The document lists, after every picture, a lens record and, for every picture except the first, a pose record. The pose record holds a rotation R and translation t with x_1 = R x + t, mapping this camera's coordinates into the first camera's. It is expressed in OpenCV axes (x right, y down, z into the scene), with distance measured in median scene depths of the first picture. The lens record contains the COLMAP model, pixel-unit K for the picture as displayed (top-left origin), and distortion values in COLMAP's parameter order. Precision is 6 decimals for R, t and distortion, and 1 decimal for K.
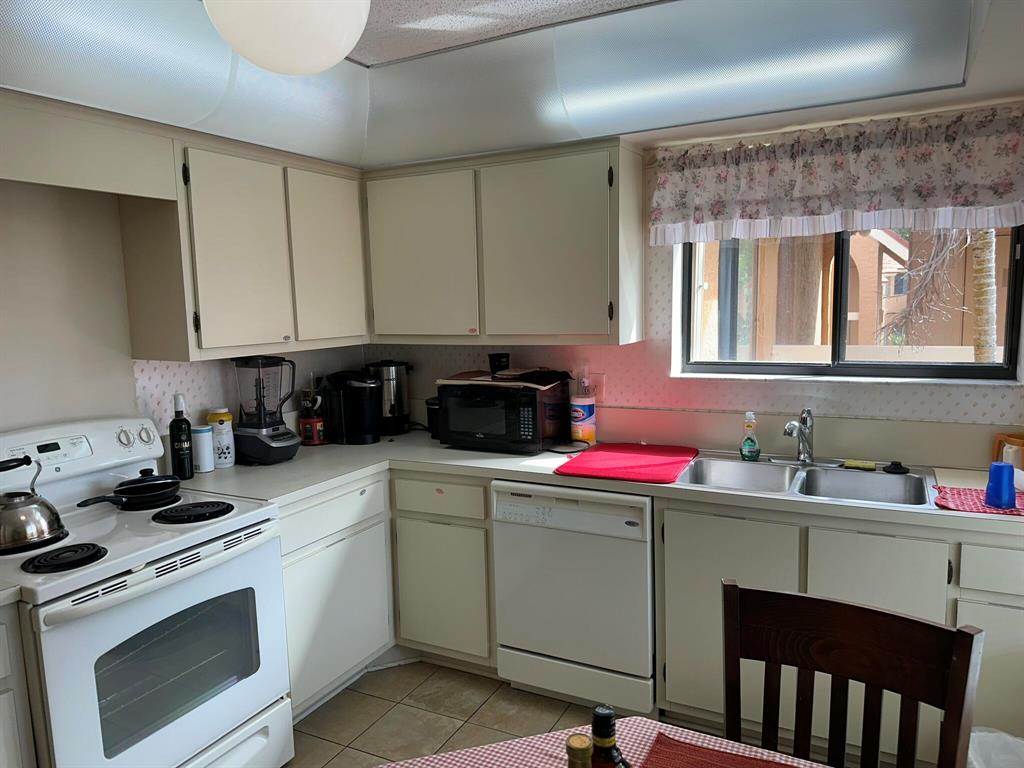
lens RADIAL K [[720.2, 0, 511.1], [0, 720.2, 393.0], [0, 0, 1]] dist [0.079031, -0.098052]
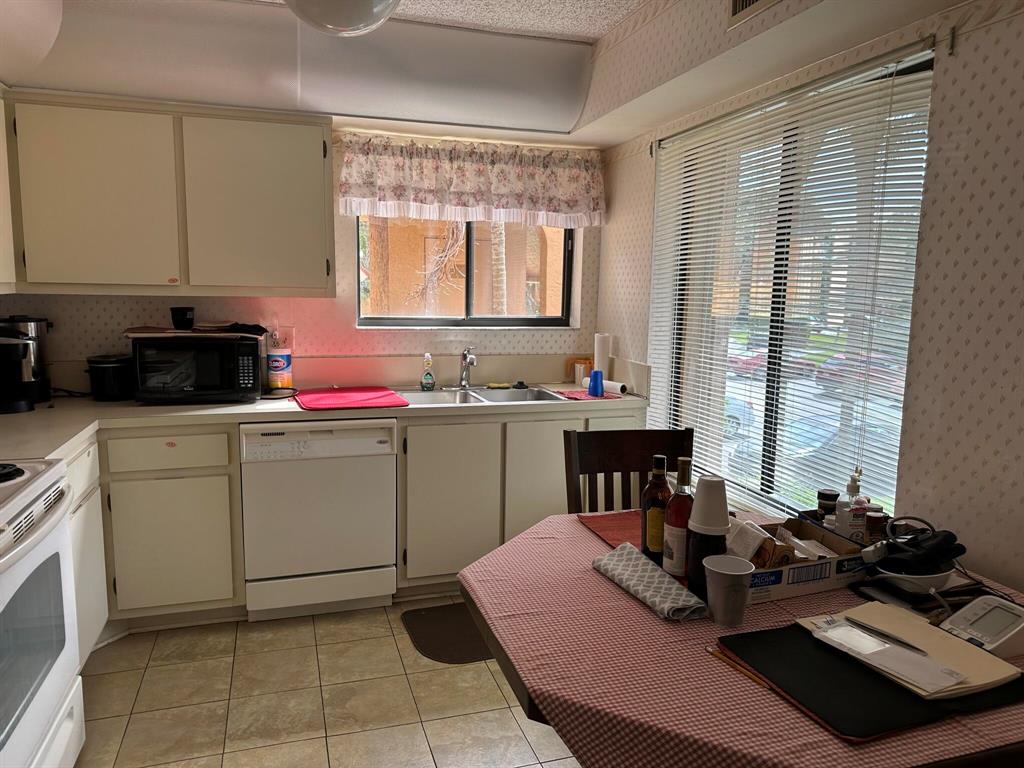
lens RADIAL K [[720.2, 0, 514.3], [0, 720.2, 402.4], [0, 0, 1]] dist [0.079031, -0.098052]
pose [[0.701567, -0.075082, 0.708637, -0.504651], [0.055894, 0.997168, 0.050317, 0.060037], [-0.710409, 0.004308, 0.703776, -0.022319]]
